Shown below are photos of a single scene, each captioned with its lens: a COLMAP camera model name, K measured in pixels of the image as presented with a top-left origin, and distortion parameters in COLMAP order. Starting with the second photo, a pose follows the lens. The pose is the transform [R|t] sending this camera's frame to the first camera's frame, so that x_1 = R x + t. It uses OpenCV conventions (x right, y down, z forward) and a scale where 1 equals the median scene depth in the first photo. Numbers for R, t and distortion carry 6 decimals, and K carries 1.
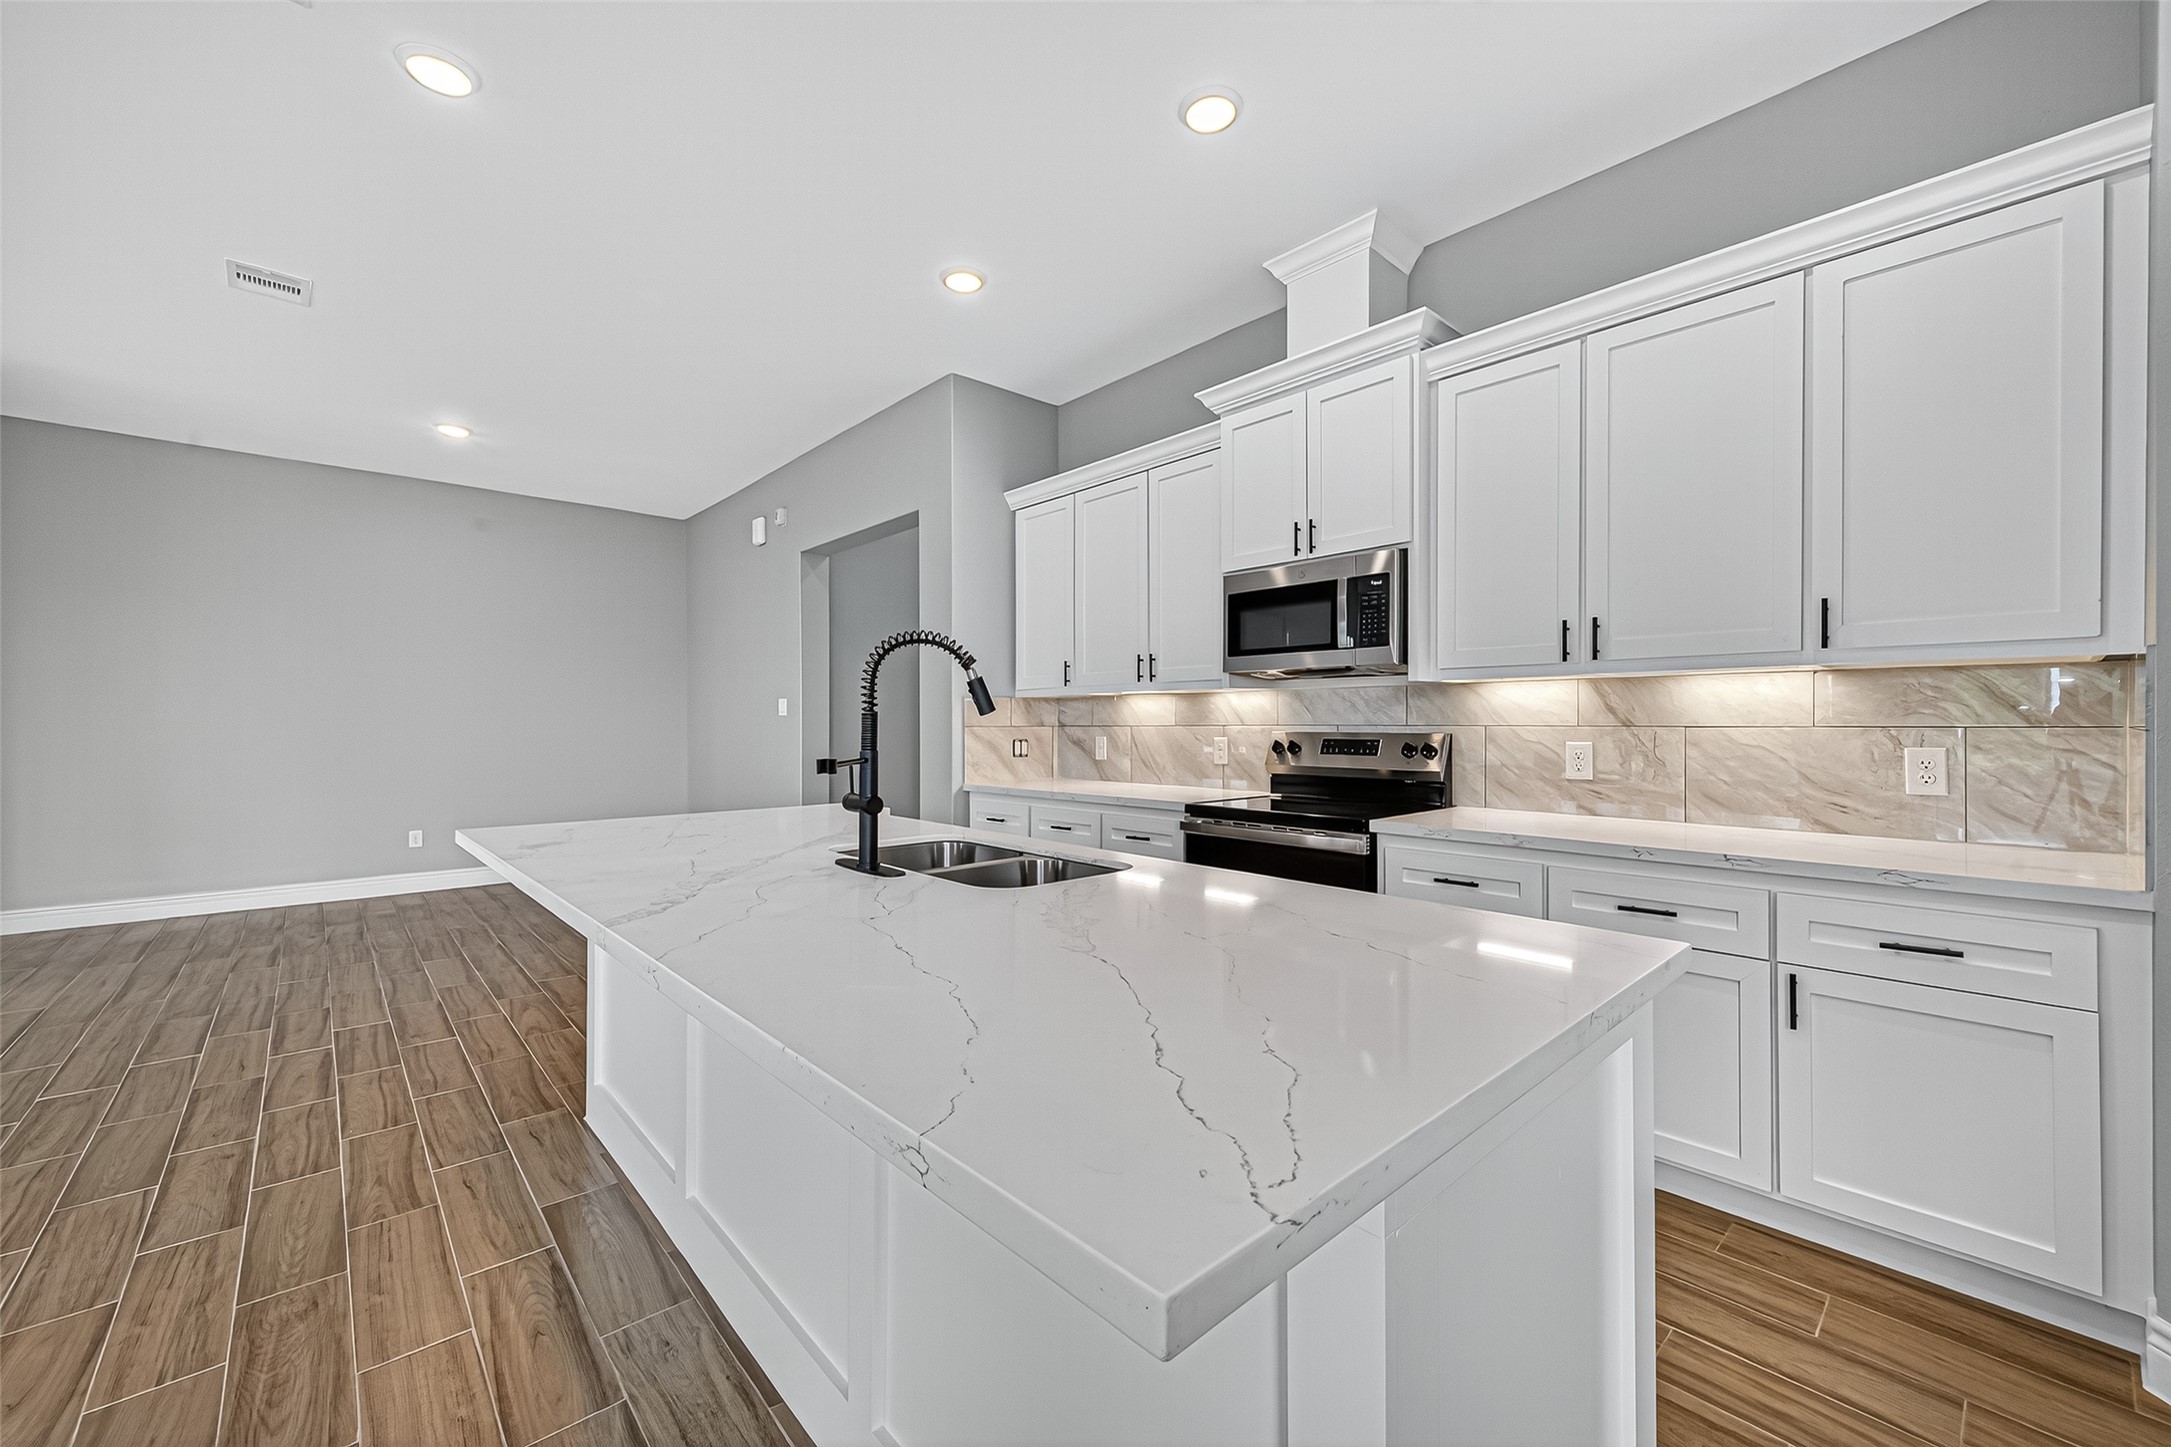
lens RADIAL K [[880.1, 0, 1079.6], [0, 880.1, 730.8], [0, 0, 1]] dist [0.008112, -0.000322]
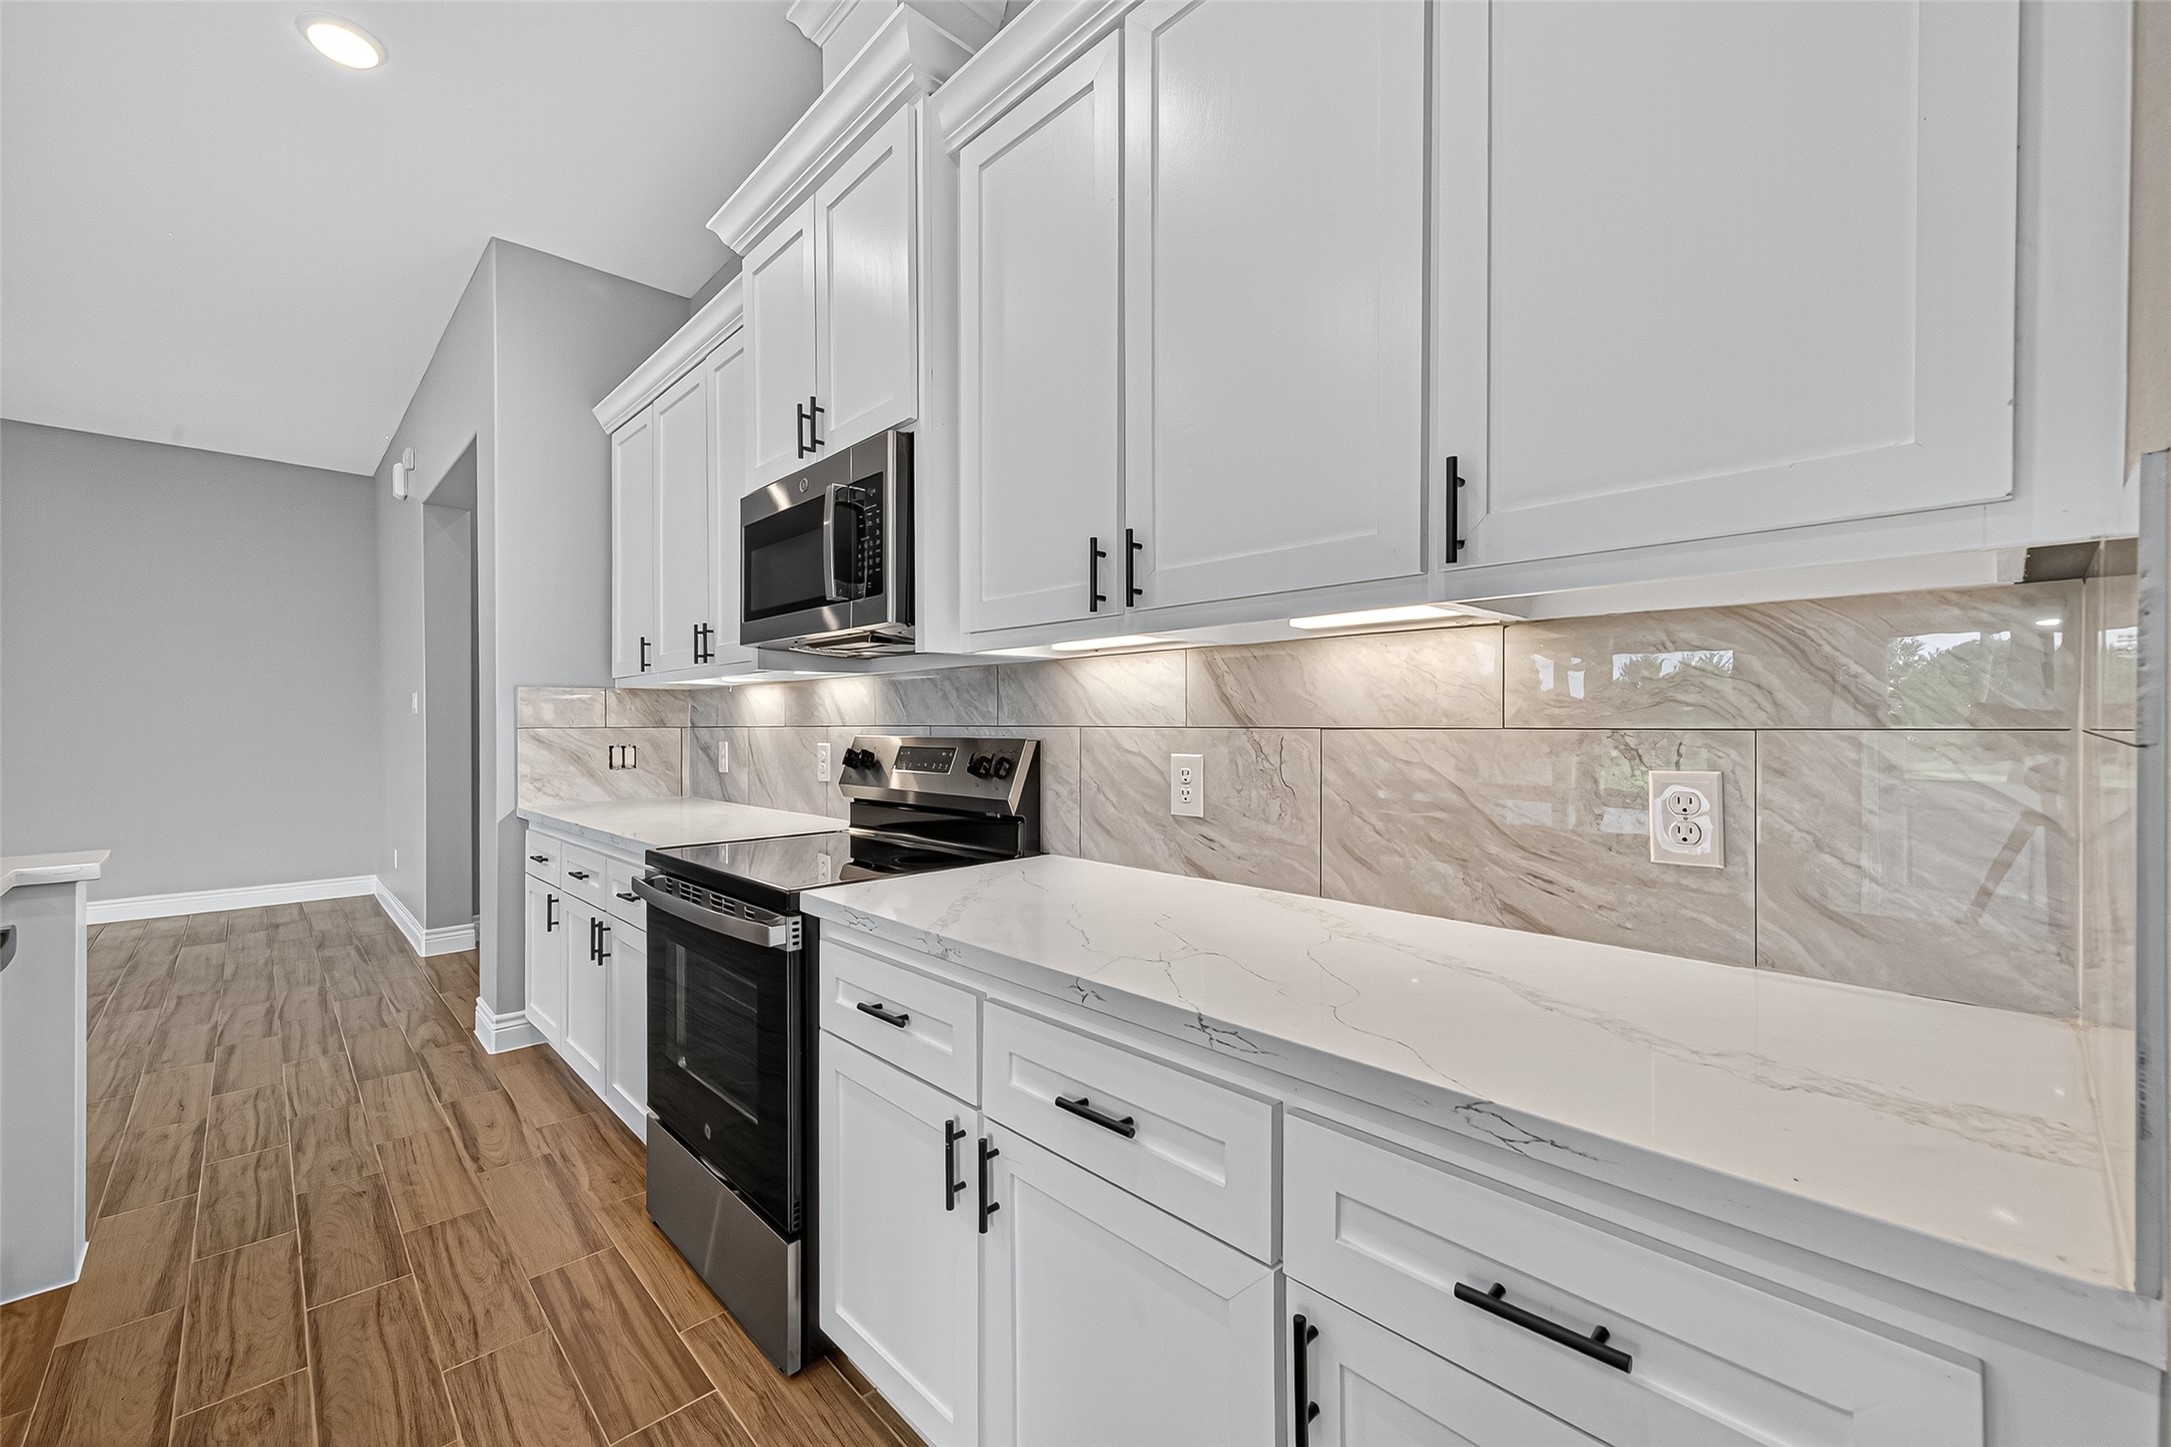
lens RADIAL K [[885.5, 0, 1064.3], [0, 885.5, 726.1], [0, 0, 1]] dist [0.009896, -0.000247]
pose [[0.999830, 0.000510, 0.018408, 0.456231], [-0.000371, 0.999971, -0.007562, -0.001415], [-0.018411, 0.007554, 0.999802, 0.386967]]
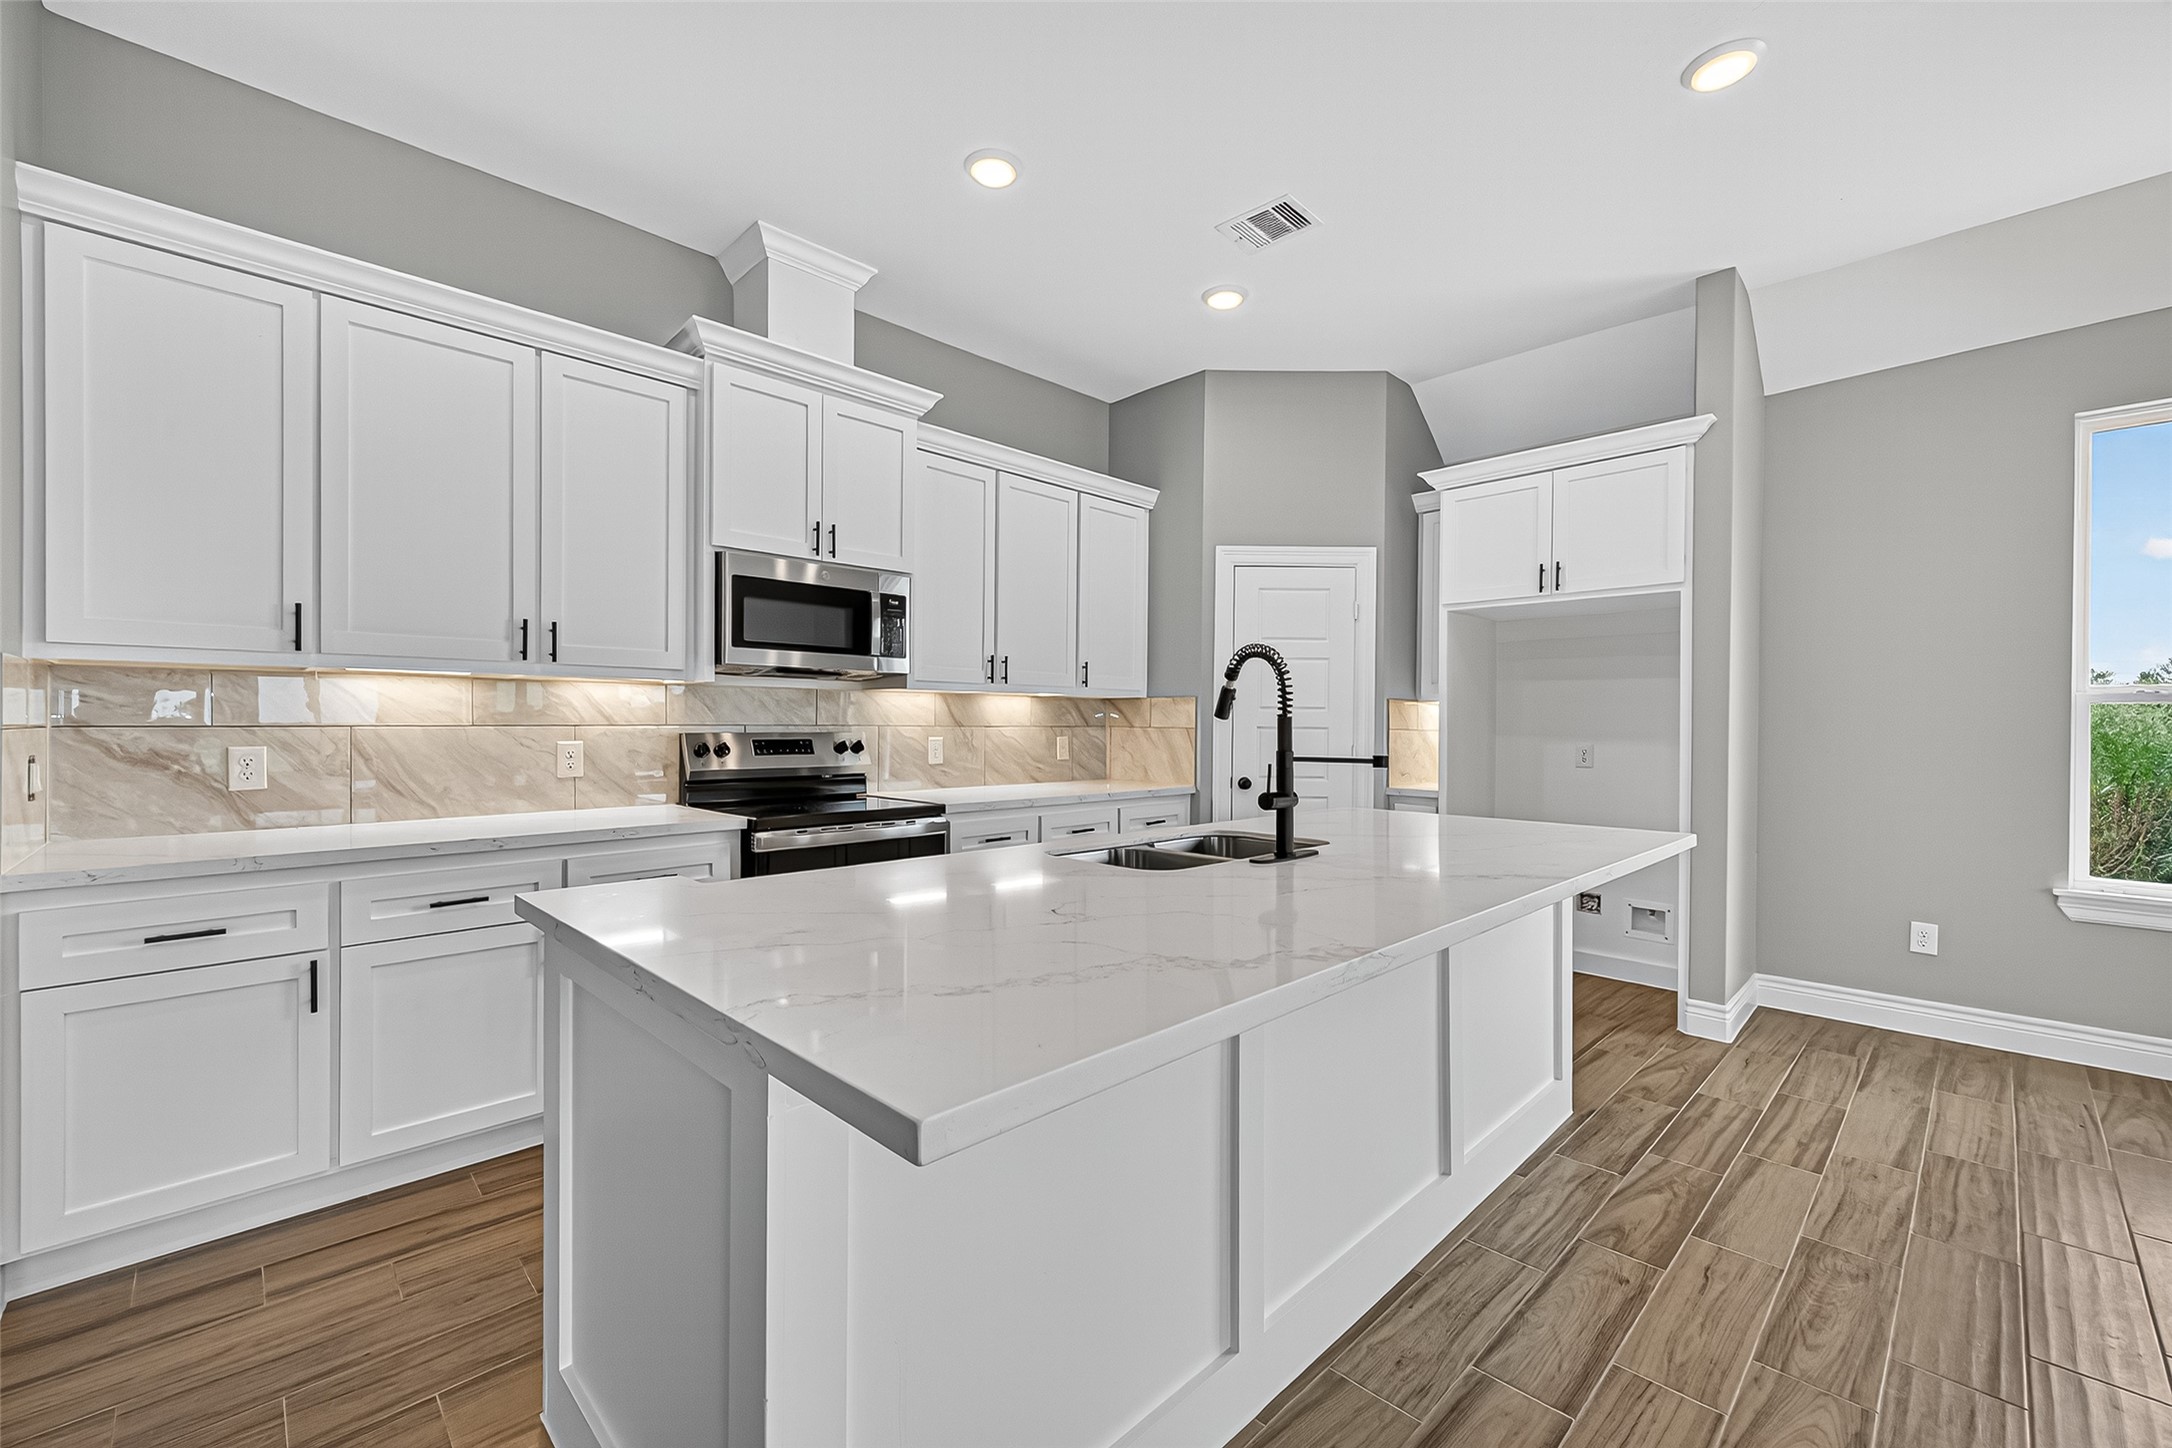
lens RADIAL K [[879.6, 0, 1086.0], [0, 879.6, 724.2], [0, 0, 1]] dist [0.009783, -0.000064]
pose [[-0.056859, 0.001362, 0.998381, -0.826248], [0.005163, 0.999986, -0.001070, -0.005344], [-0.998369, 0.005094, -0.056865, 0.812895]]
